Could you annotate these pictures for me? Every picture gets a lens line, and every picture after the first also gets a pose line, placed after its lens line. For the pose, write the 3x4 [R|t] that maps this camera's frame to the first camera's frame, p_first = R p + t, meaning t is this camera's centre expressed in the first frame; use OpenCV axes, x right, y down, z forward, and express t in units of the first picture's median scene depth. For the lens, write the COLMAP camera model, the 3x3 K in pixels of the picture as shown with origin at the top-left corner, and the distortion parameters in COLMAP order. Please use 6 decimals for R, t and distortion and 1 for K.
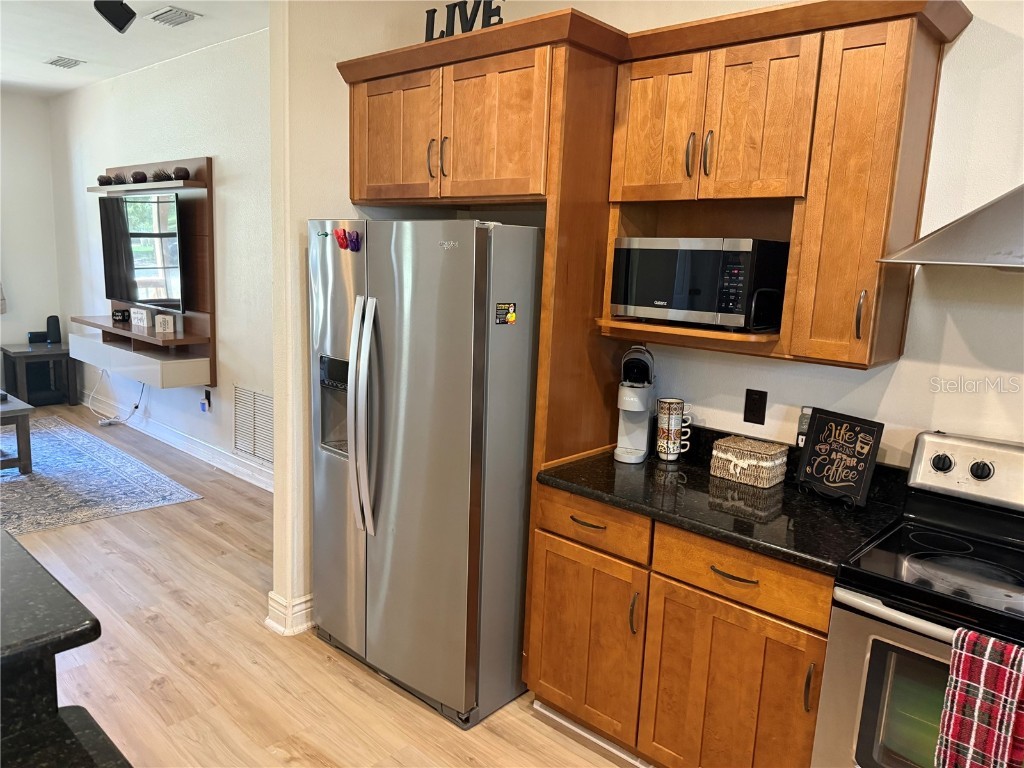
lens RADIAL K [[731.4, 0, 512.0], [0, 731.4, 384.0], [0, 0, 1]] dist [0.127786, -0.221607]
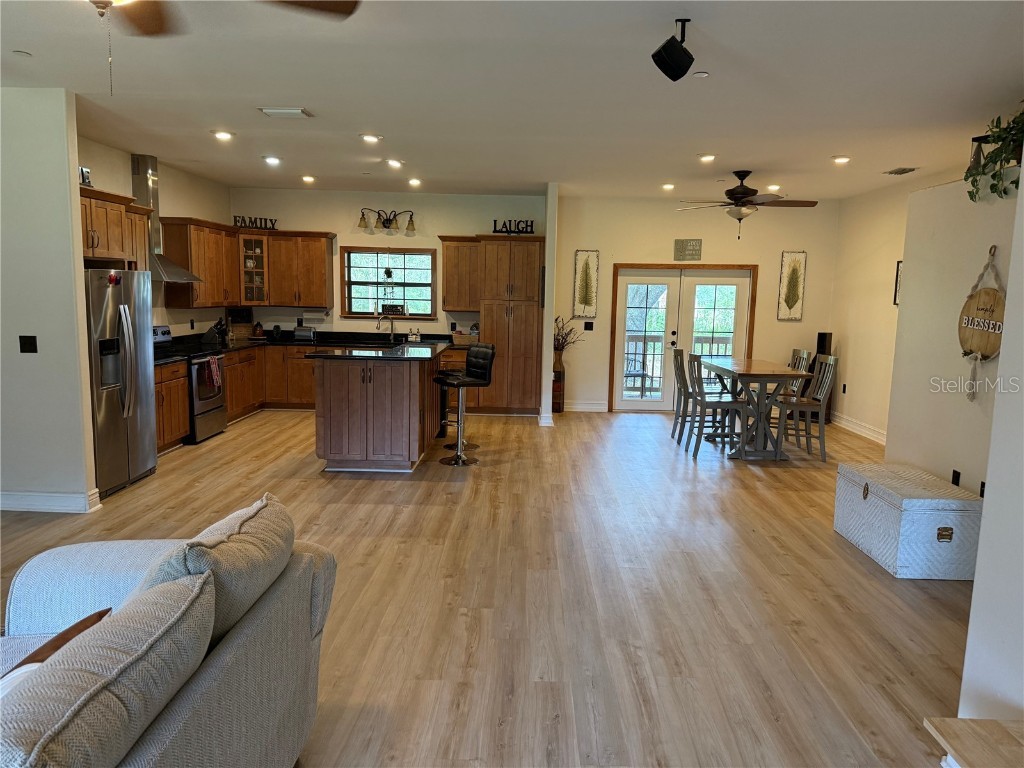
lens RADIAL K [[711.6, 0, 515.1], [0, 711.6, 387.3], [0, 0, 1]] dist [0.113974, -0.163149]
pose [[-0.657421, -0.159397, 0.736472, -2.730342], [0.080130, 0.957040, 0.278664, -0.410744], [-0.749251, 0.242213, -0.616405, 1.598934]]
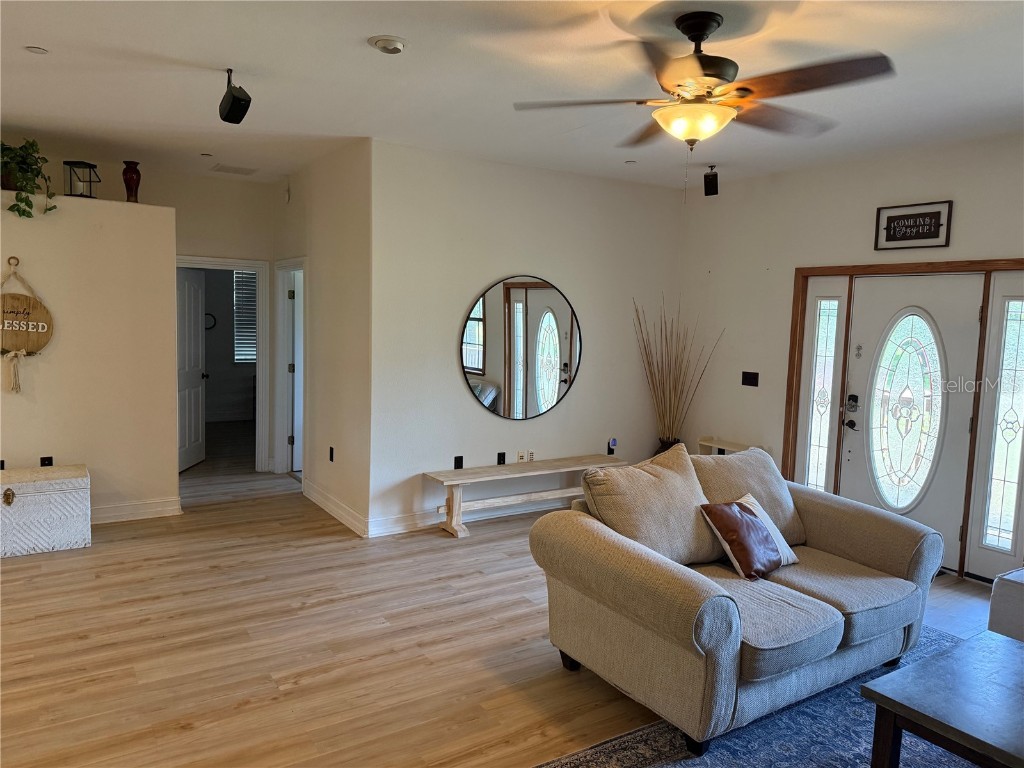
lens RADIAL K [[715.6, 0, 512.0], [0, 715.6, 384.0], [0, 0, 1]] dist [0.047325, -0.058261]
pose [[-0.251380, 0.040634, -0.967035, -0.486873], [-0.208626, 0.973358, 0.095132, -0.292158], [0.945137, 0.225663, -0.236205, 1.434831]]
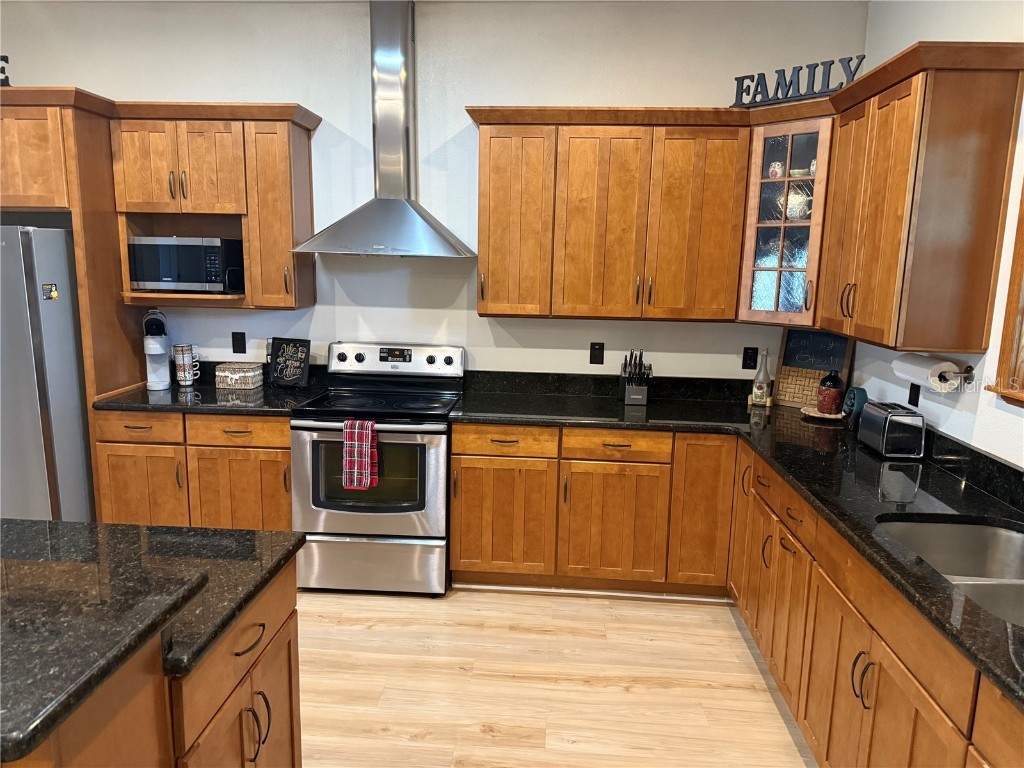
lens RADIAL K [[722.4, 0, 505.3], [0, 722.4, 383.5], [0, 0, 1]] dist [0.030812, -0.041179]
pose [[0.787060, -0.135631, 0.601782, -0.179328], [0.120747, 0.990532, 0.065324, 0.089683], [-0.604944, 0.021249, 0.795985, -0.615559]]
